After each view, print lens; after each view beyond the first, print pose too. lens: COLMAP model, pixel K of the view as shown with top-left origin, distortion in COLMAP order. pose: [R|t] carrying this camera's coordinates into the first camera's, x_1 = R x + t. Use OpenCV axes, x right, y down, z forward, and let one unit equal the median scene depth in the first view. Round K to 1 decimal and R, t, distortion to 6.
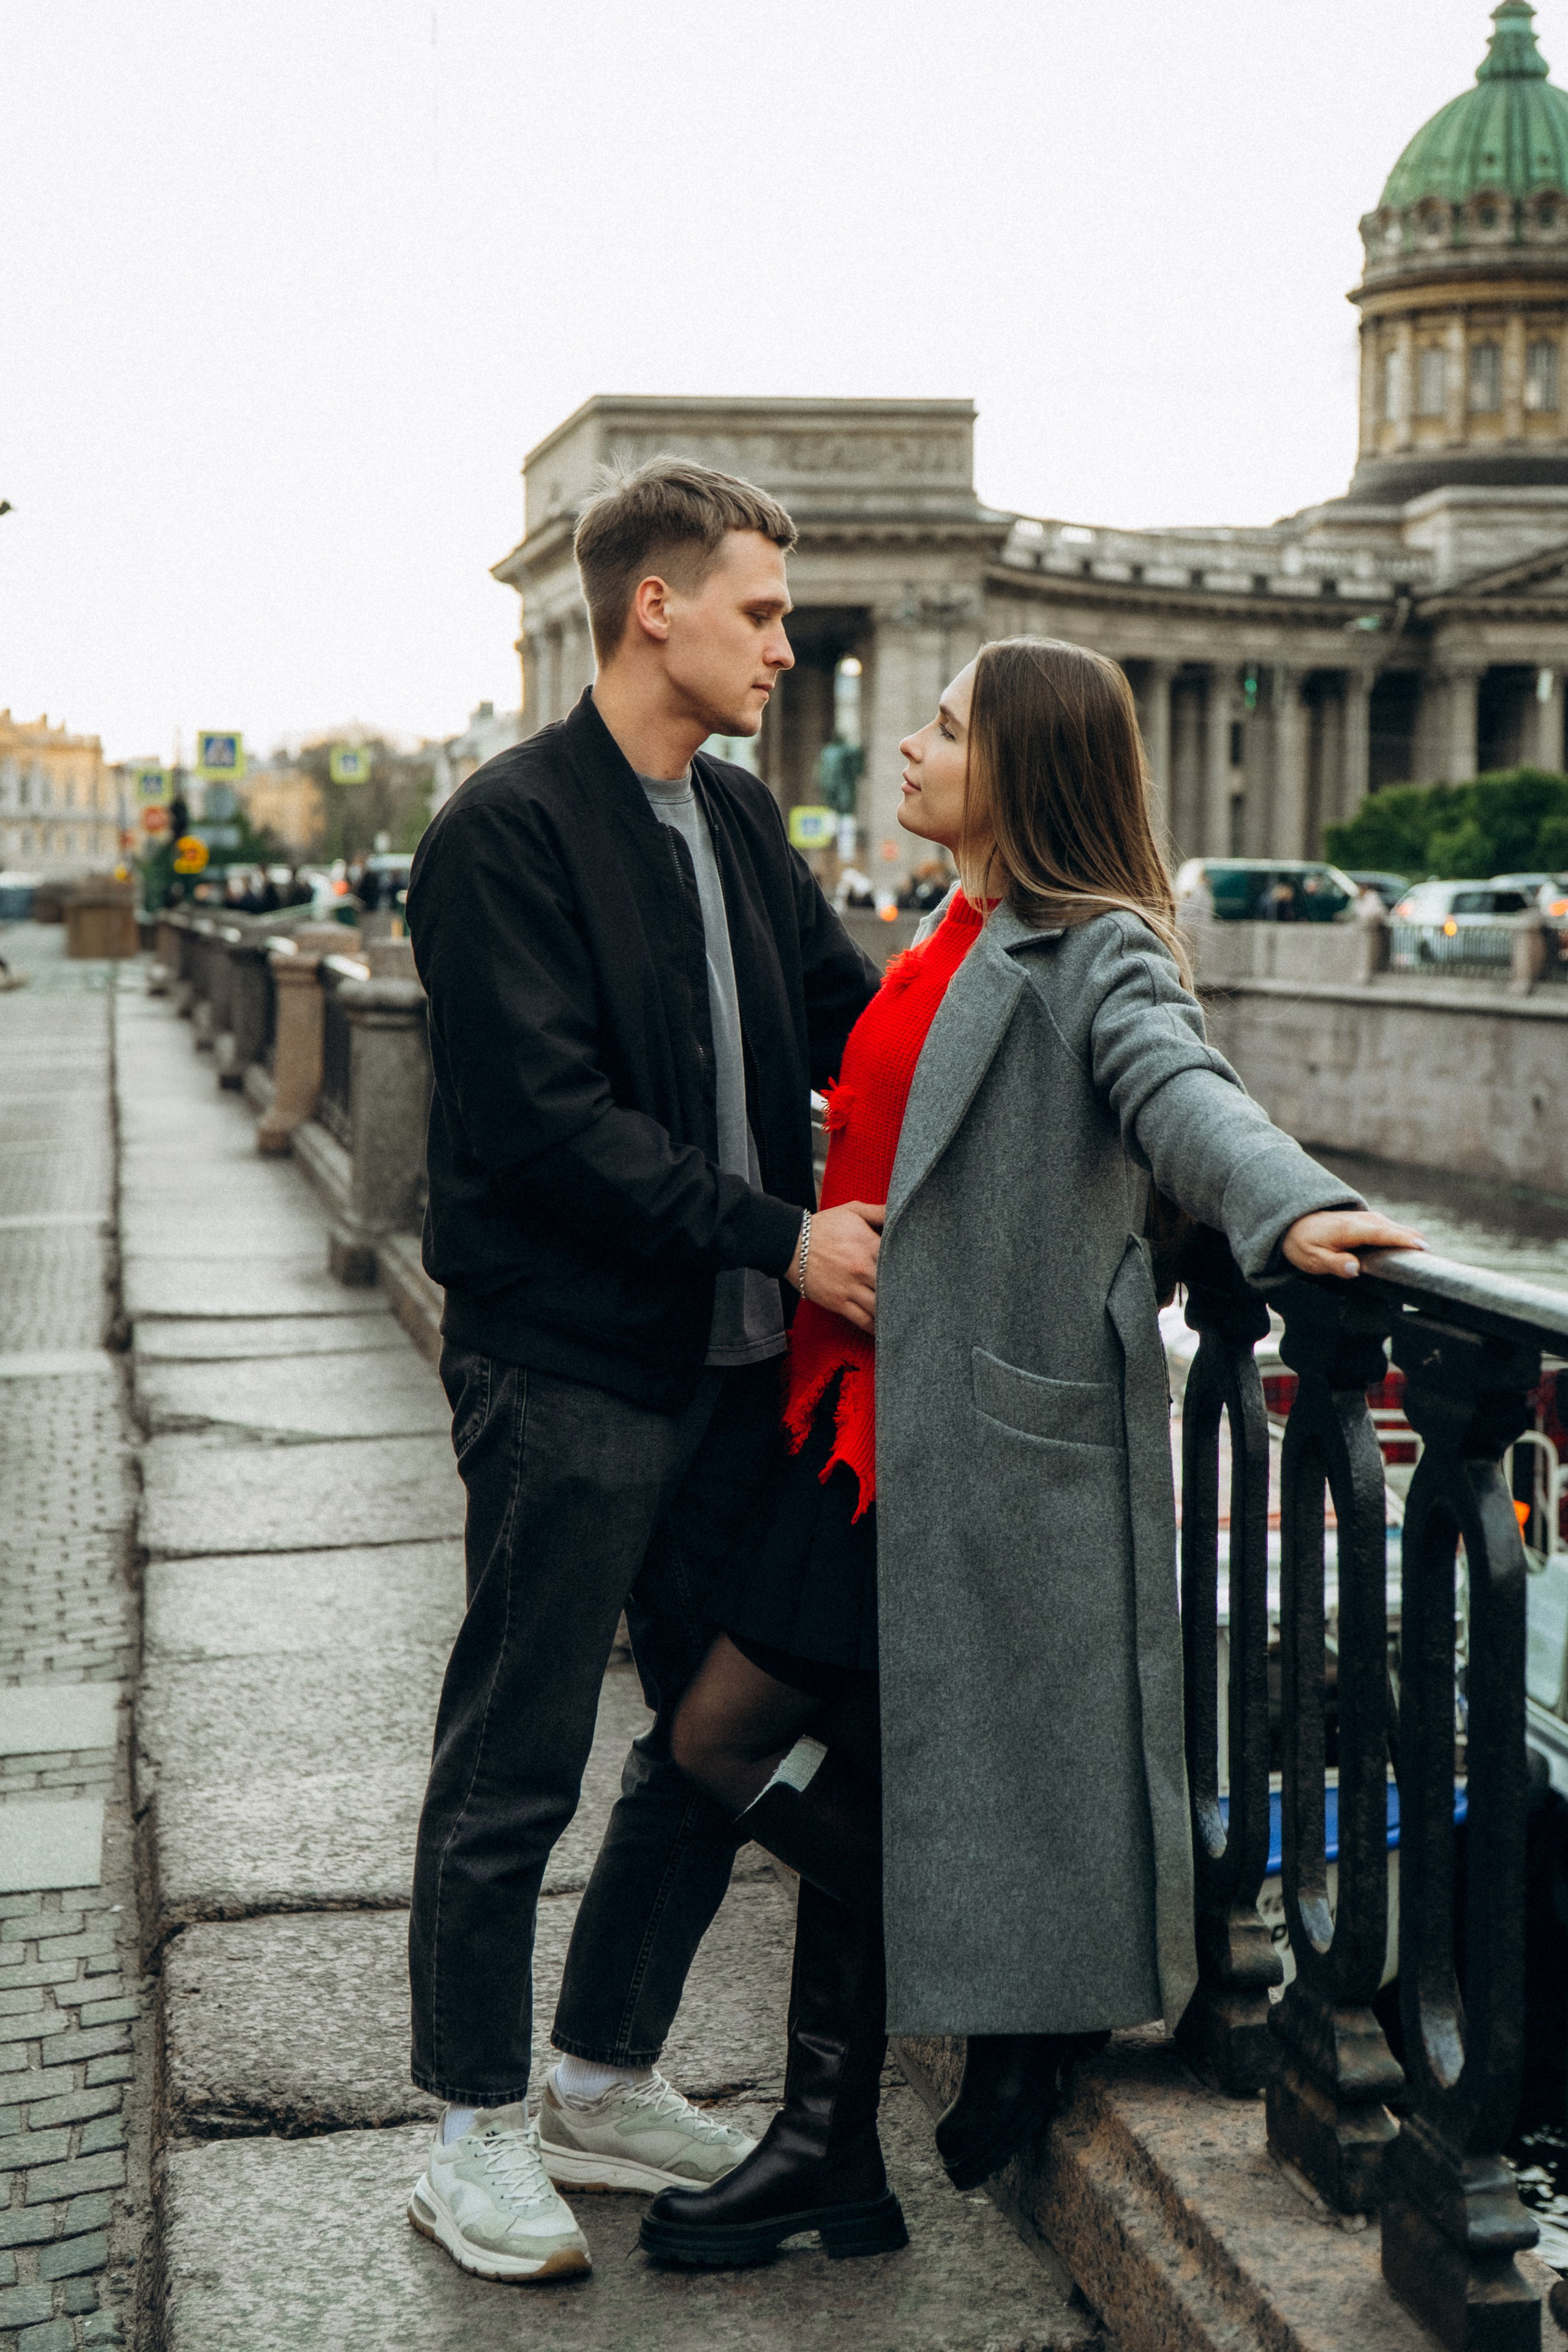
lens RADIAL K [[3863.2, 0, 784.0], [0, 3863.2, 1176.0], [0, 0, 1]] dist [0.256507, -1.071686]
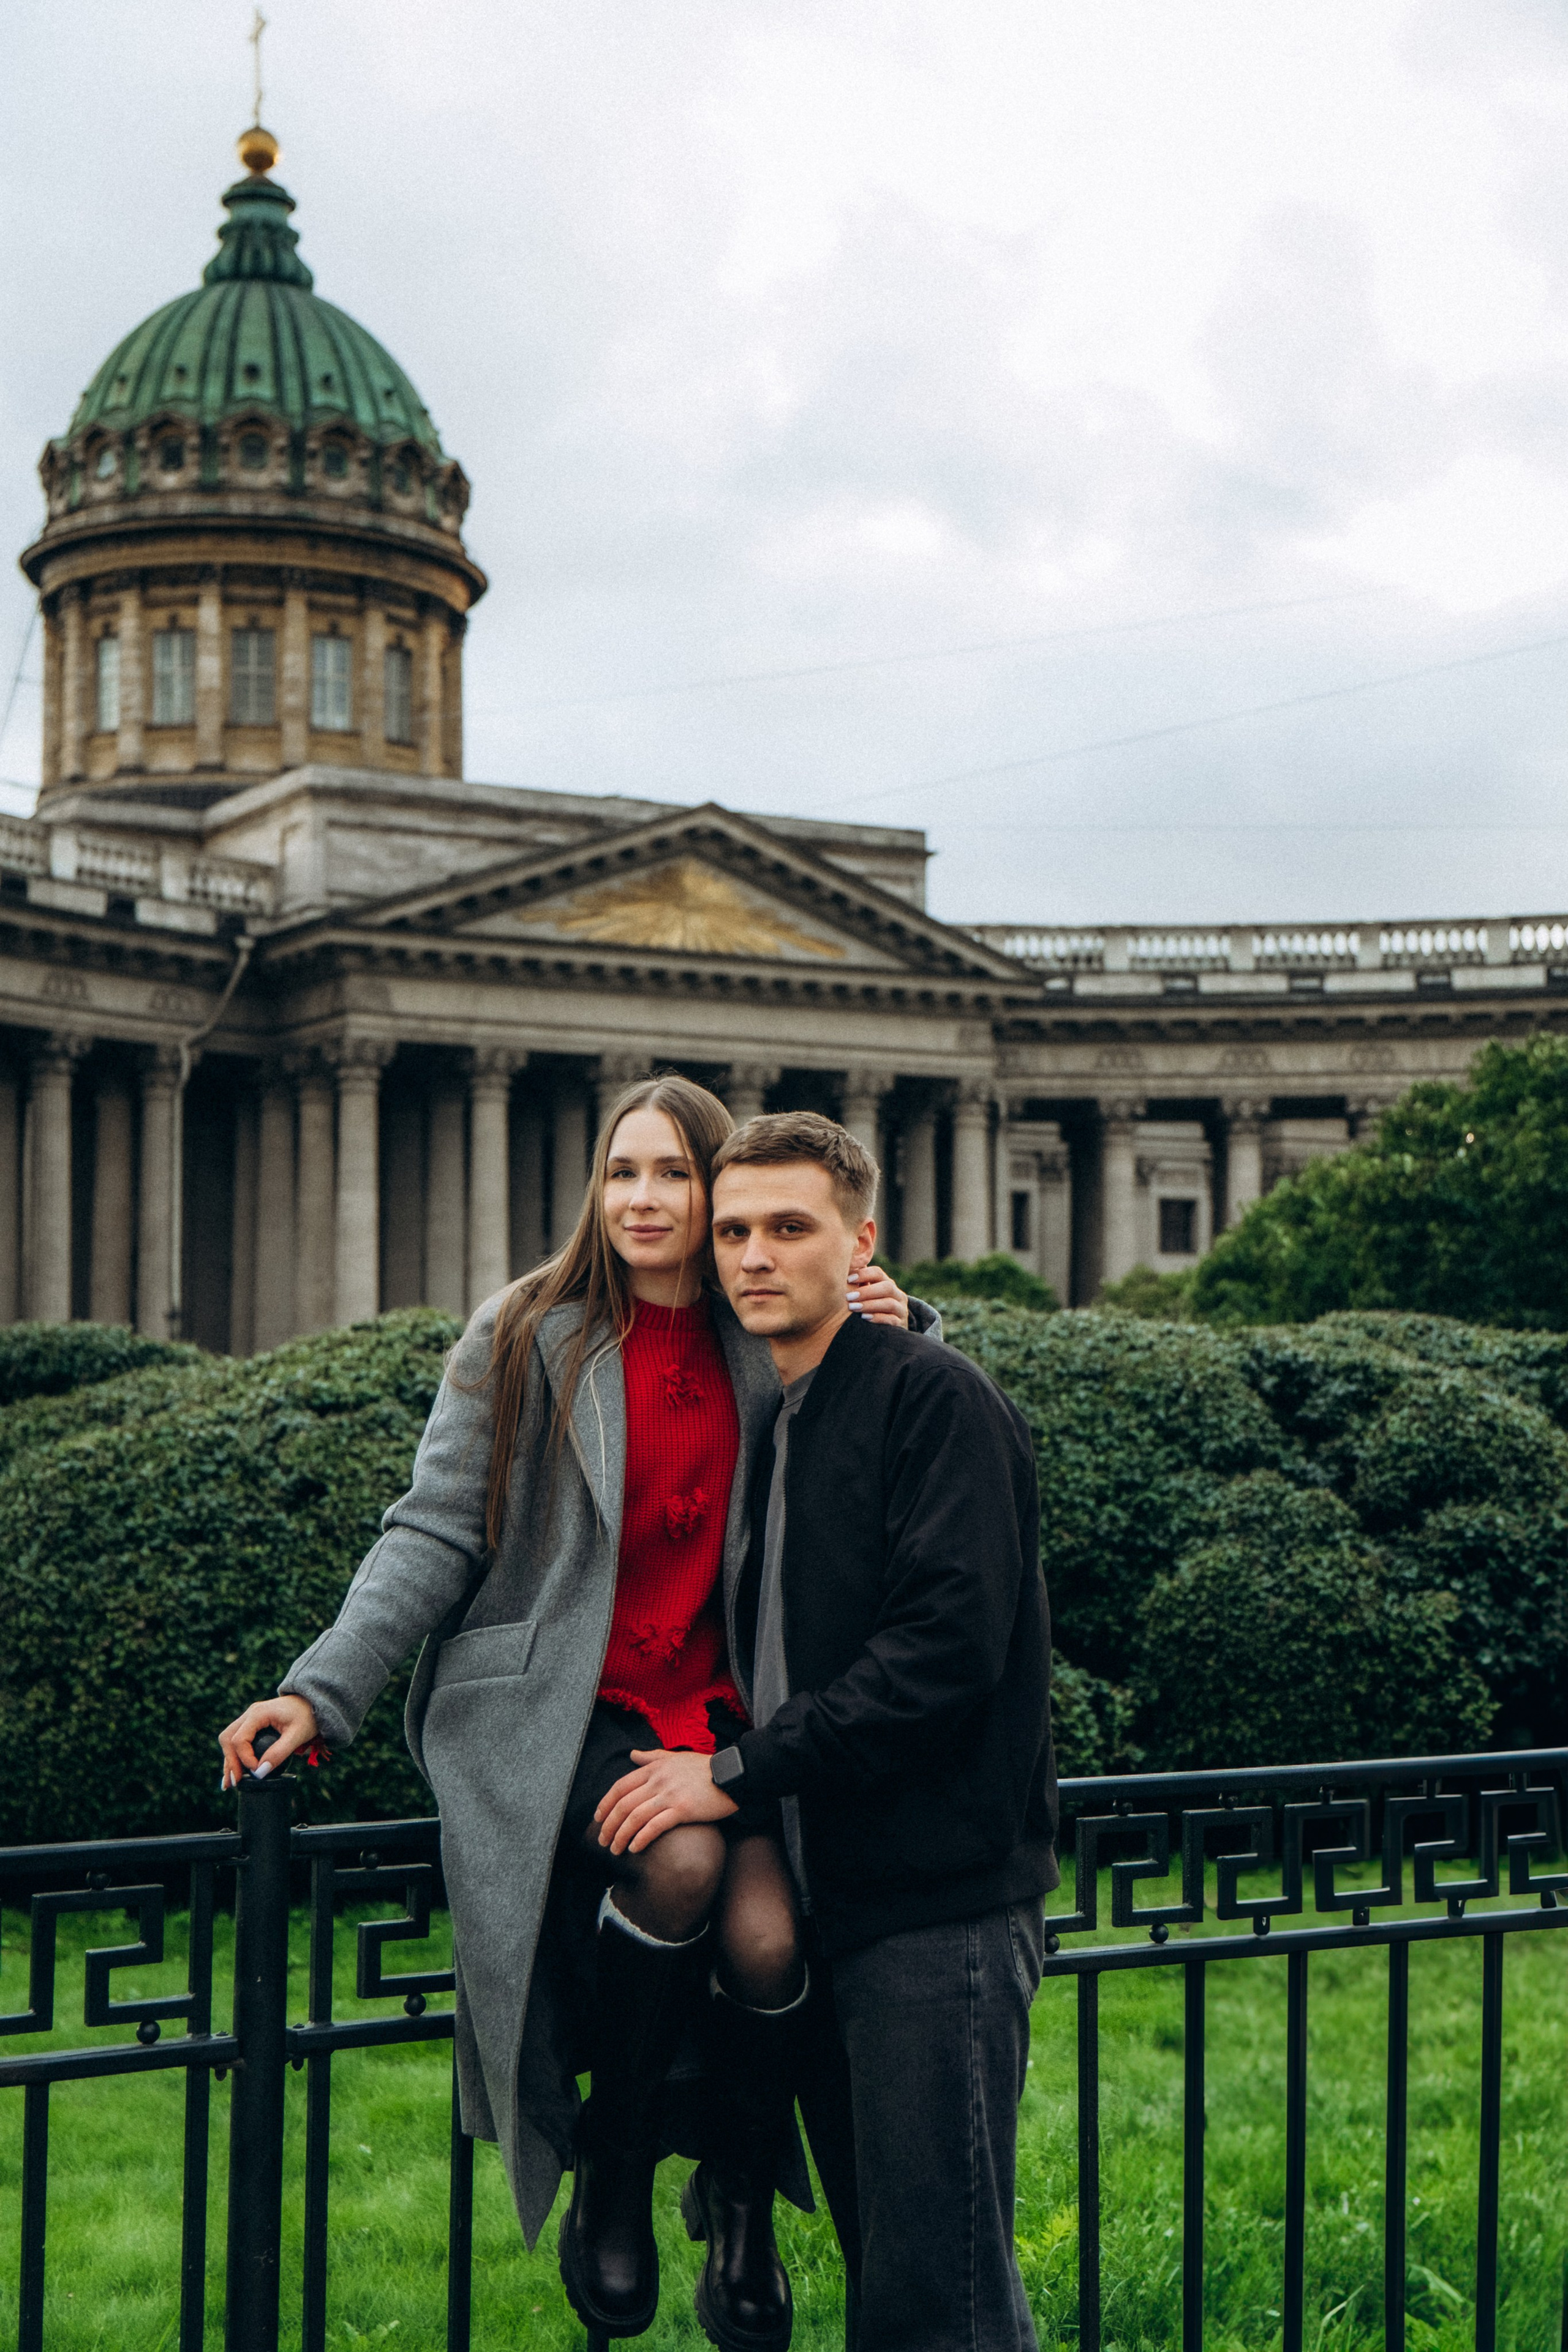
lens RADIAL K [[3218.8, 0, 784.0], [0, 3218.8, 1176.0], [0, 0, 1]] dist [0.025051, -0.010084]
pose [[0.874059, 0.032145, 0.484756, -0.007804], [0.053536, 0.985359, -0.161871, -0.024283], [-0.482862, 0.167437, 0.859540, 0.493905]]
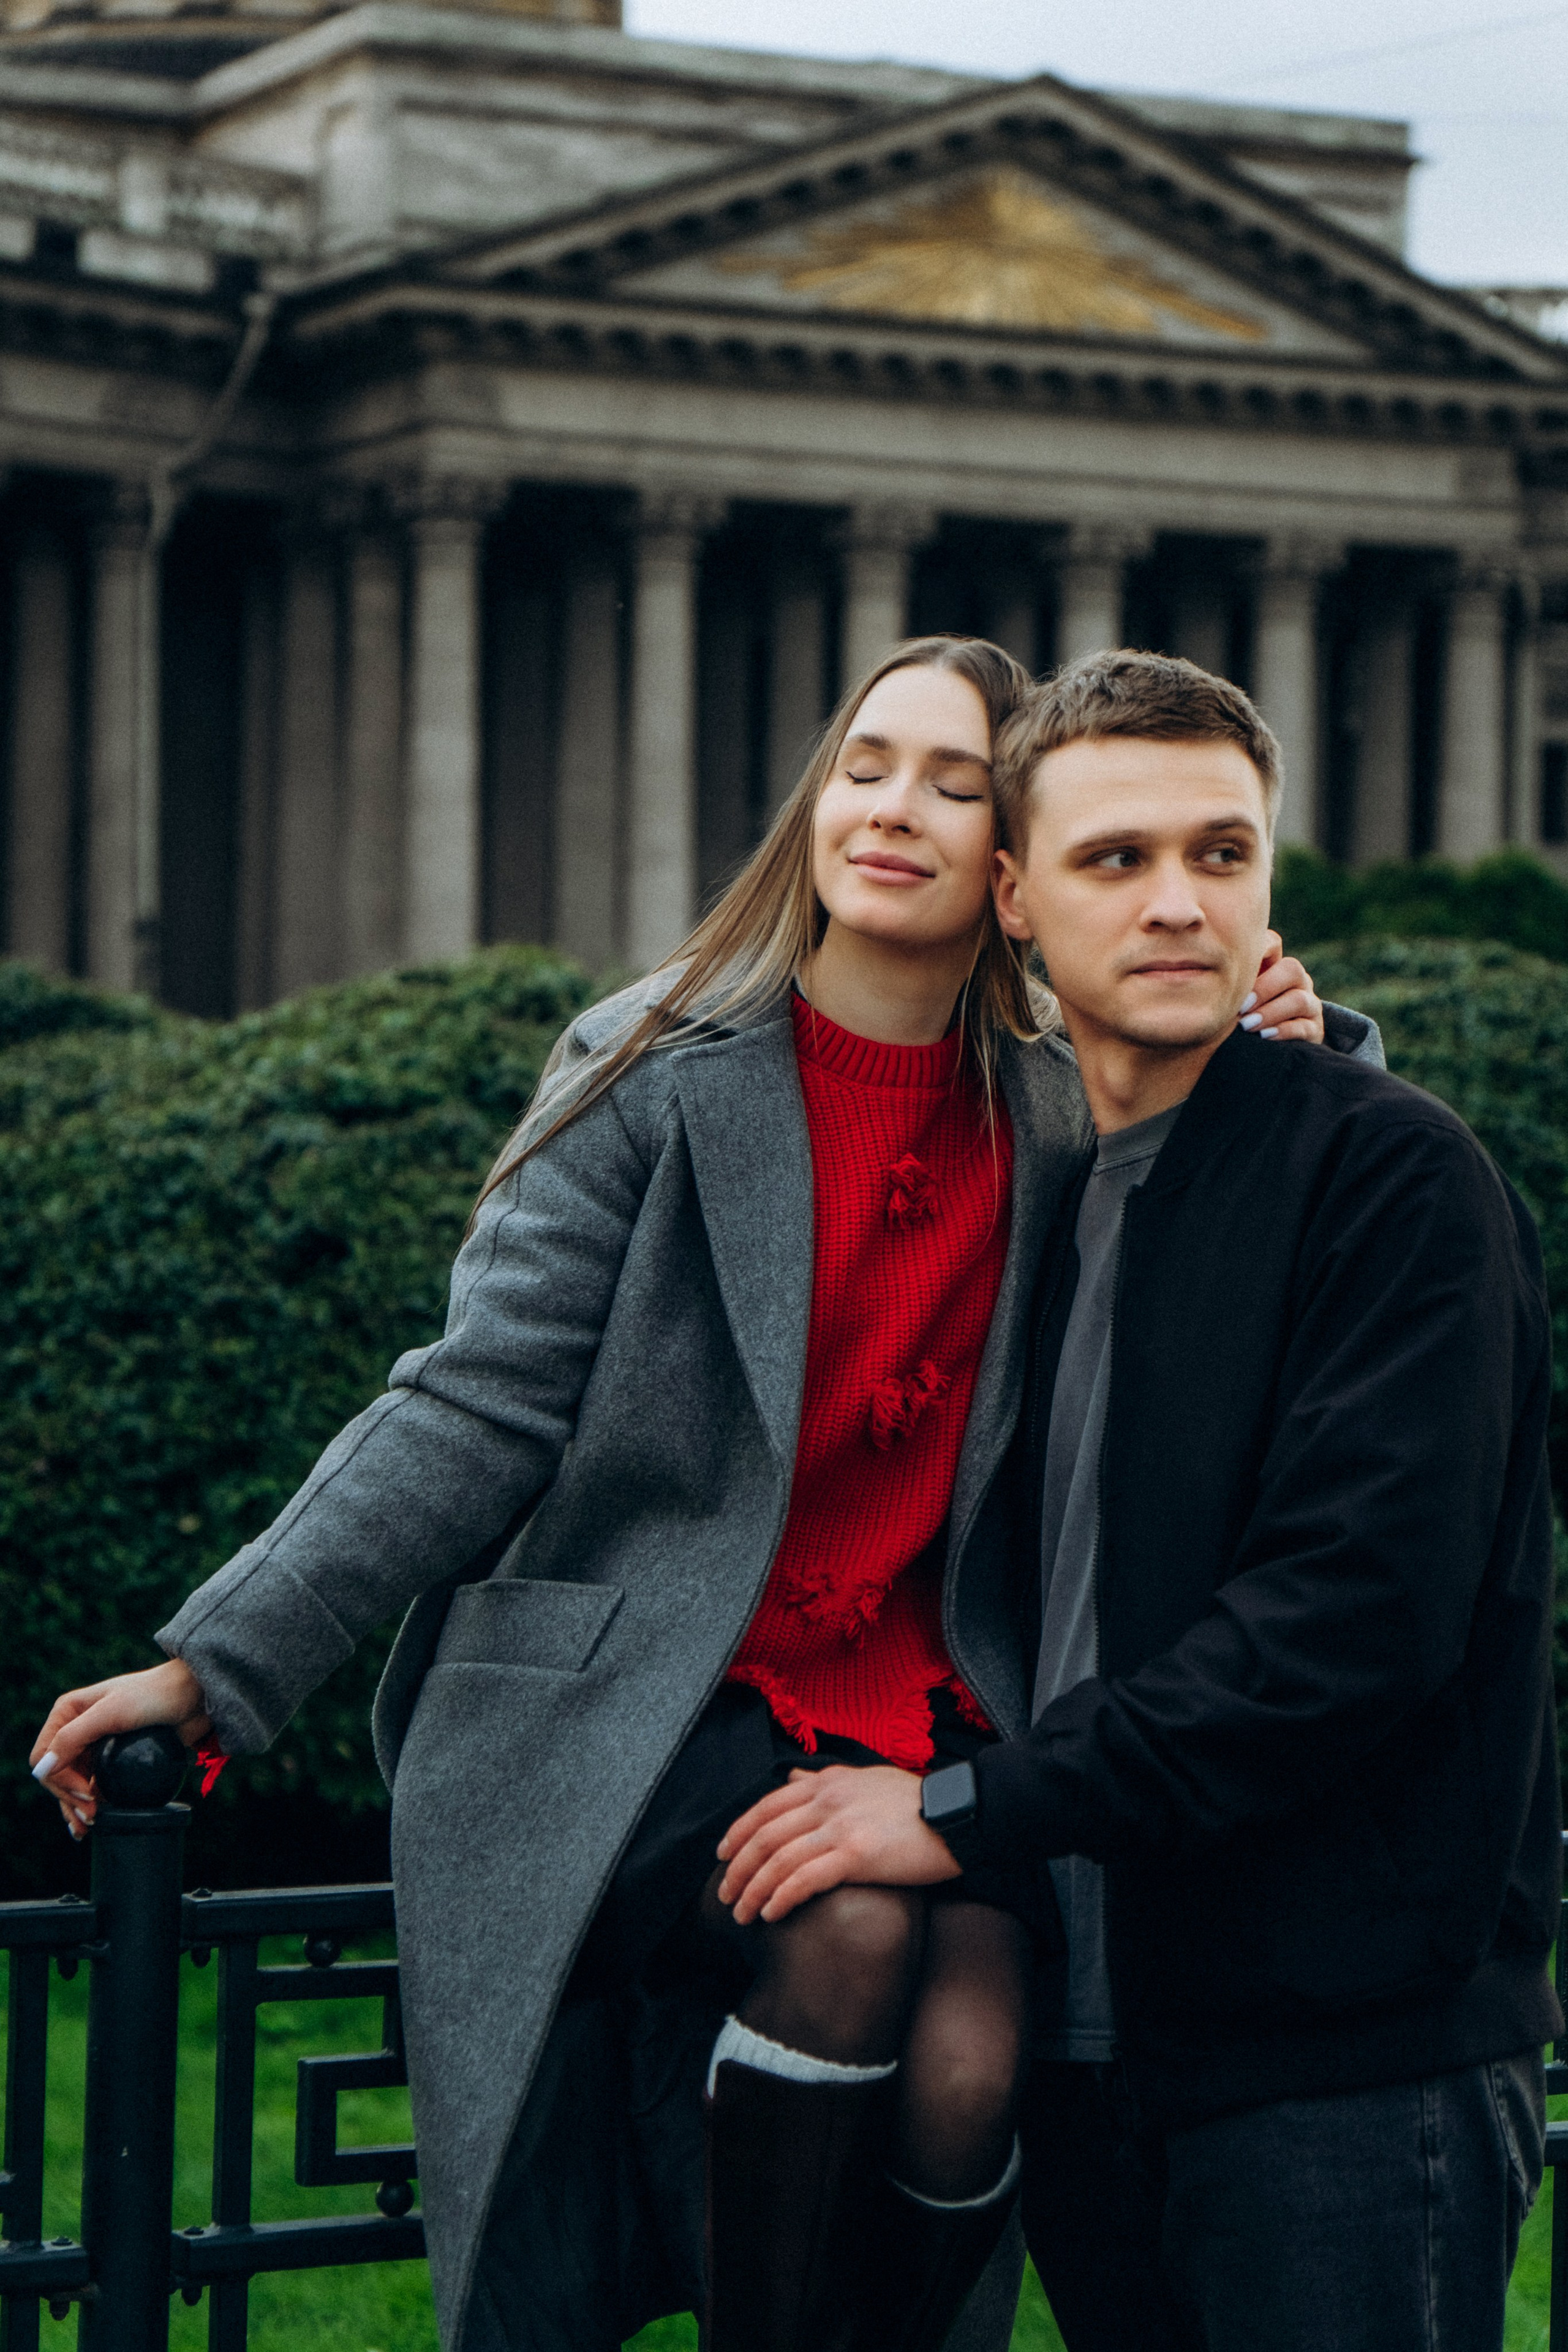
lens RADIAL K [[5234.3, 0, 784.0], [0, 5234.3, 1176.0], [0, 0, 1]] dist [0.361037, -3.961249]
pose [[0.908332, 0.004985, 0.418219, -0.000393], [0.027915, 0.996977, -0.072512, -0.027881], [-0.417317, 0.077539, 0.905447, 0.500562]]
